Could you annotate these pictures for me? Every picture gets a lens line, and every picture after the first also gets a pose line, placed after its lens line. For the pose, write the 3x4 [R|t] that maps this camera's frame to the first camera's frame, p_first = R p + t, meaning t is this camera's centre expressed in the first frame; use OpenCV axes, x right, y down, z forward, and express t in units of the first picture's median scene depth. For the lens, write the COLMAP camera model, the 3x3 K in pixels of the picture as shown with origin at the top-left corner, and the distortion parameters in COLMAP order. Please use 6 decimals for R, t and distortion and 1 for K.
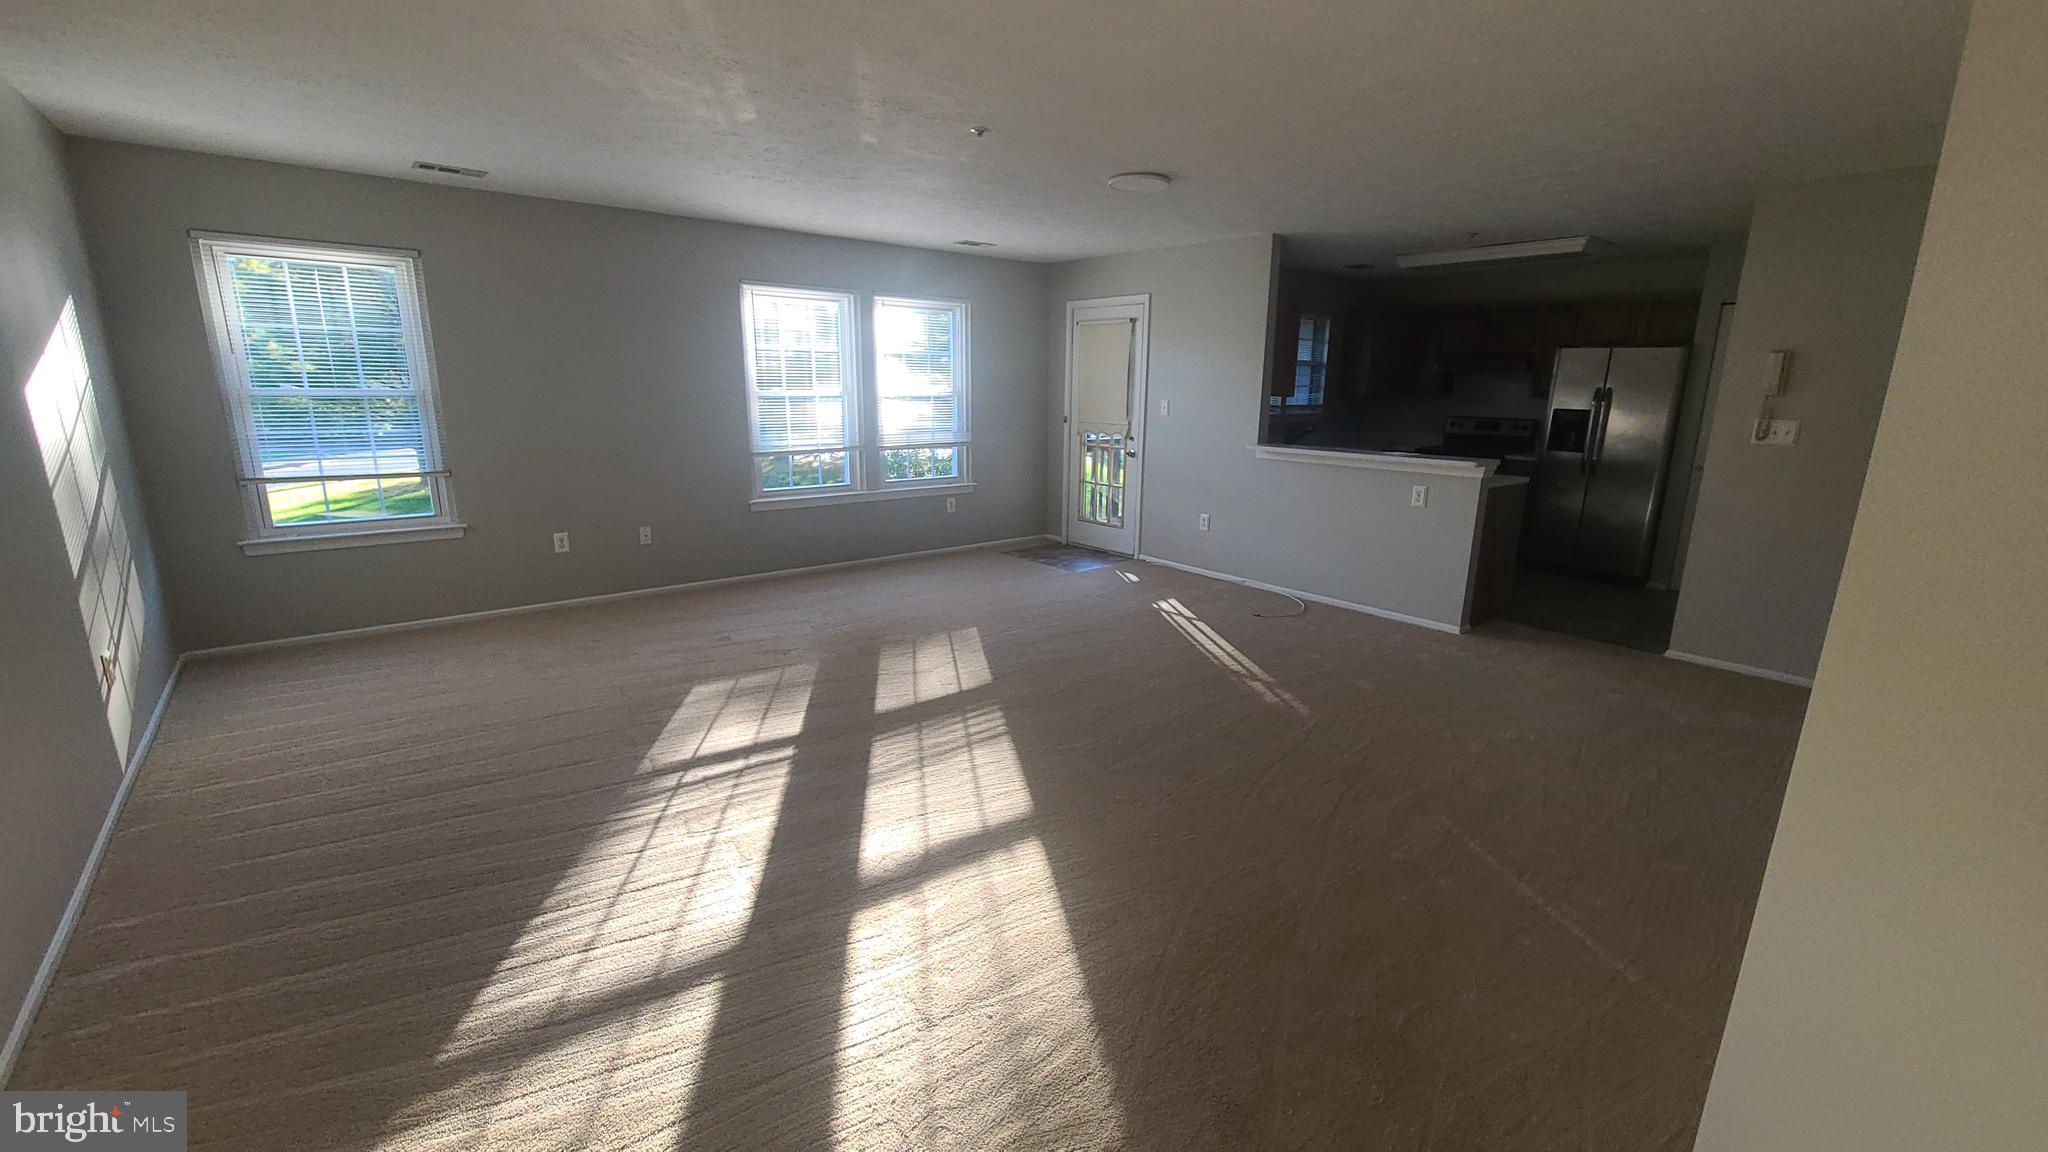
lens RADIAL K [[834.0, 0, 1030.4], [0, 834.0, 572.0], [0, 0, 1]] dist [0.000234, -0.000243]
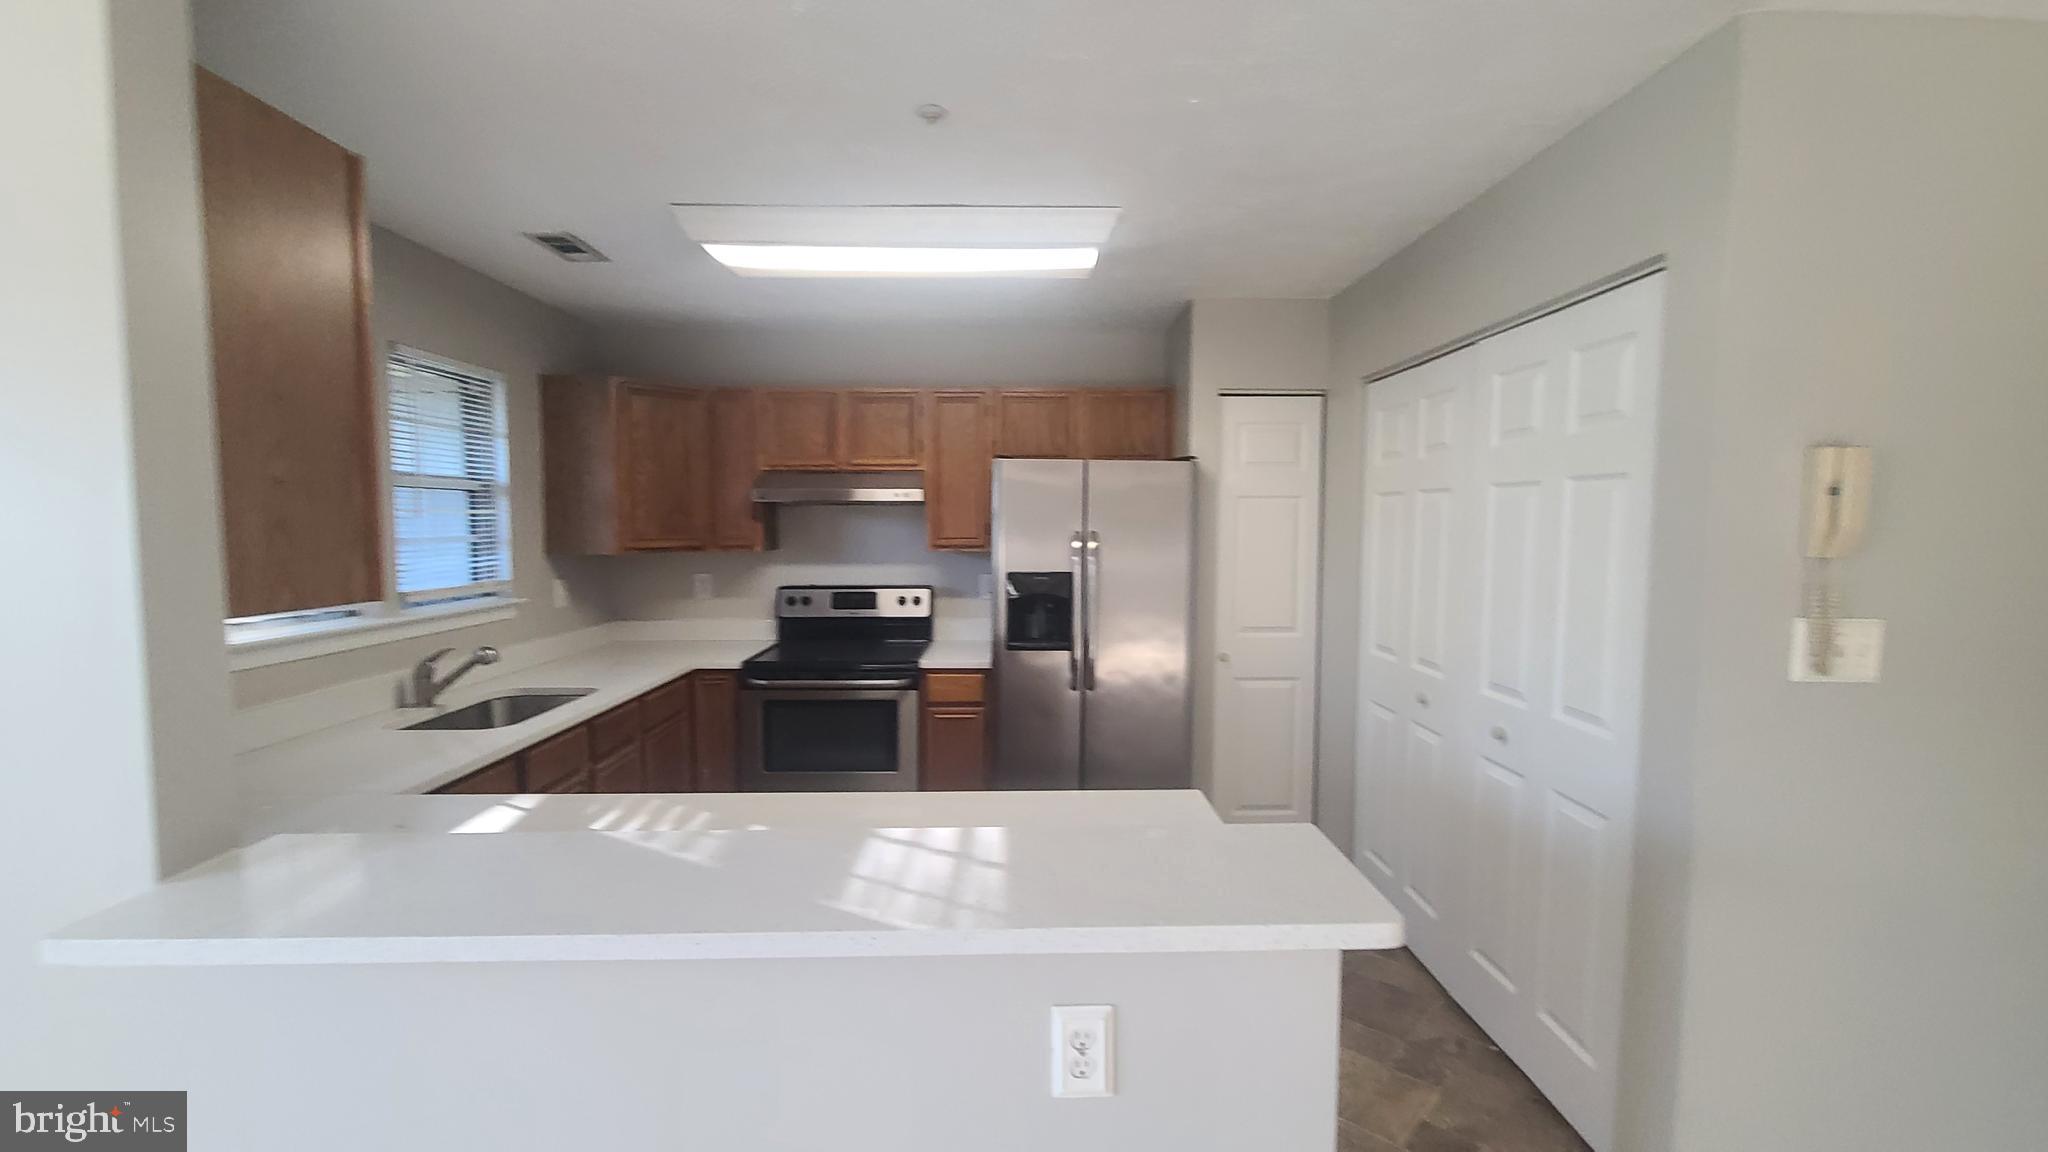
lens RADIAL K [[834.0, 0, 1030.4], [0, 834.0, 572.0], [0, 0, 1]] dist [0.000234, -0.000243]
pose [[0.625083, -0.063053, 0.778008, 0.228573], [0.184565, 0.980407, -0.068831, -0.155753], [-0.758424, 0.186618, 0.624473, 0.657503]]
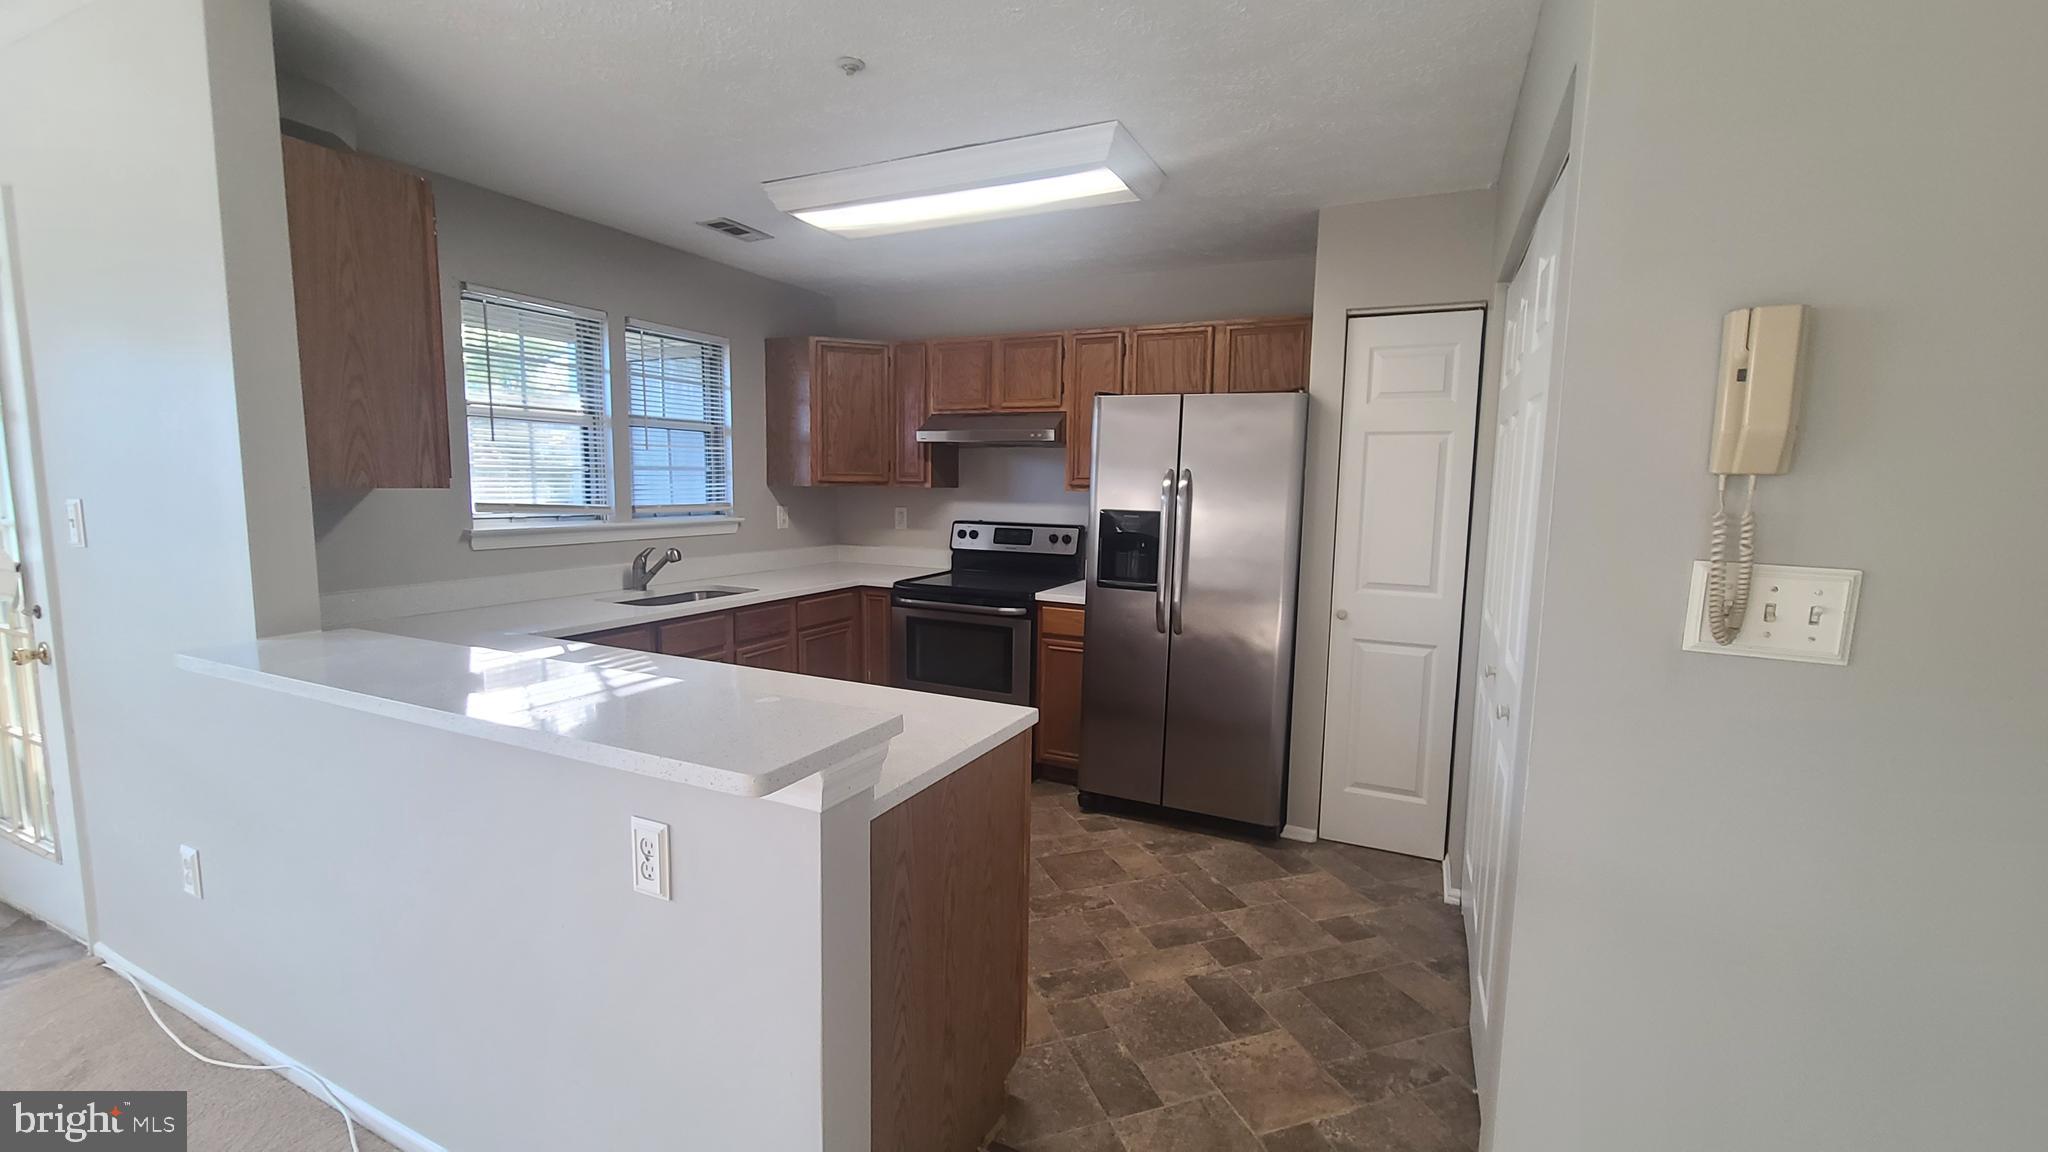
lens RADIAL K [[834.0, 0, 1030.4], [0, 834.0, 572.0], [0, 0, 1]] dist [0.000234, -0.000243]
pose [[0.907013, -0.045375, 0.418650, 0.362699], [0.090611, 0.991919, -0.088802, -0.112808], [-0.411238, 0.118479, 0.903795, 0.543398]]
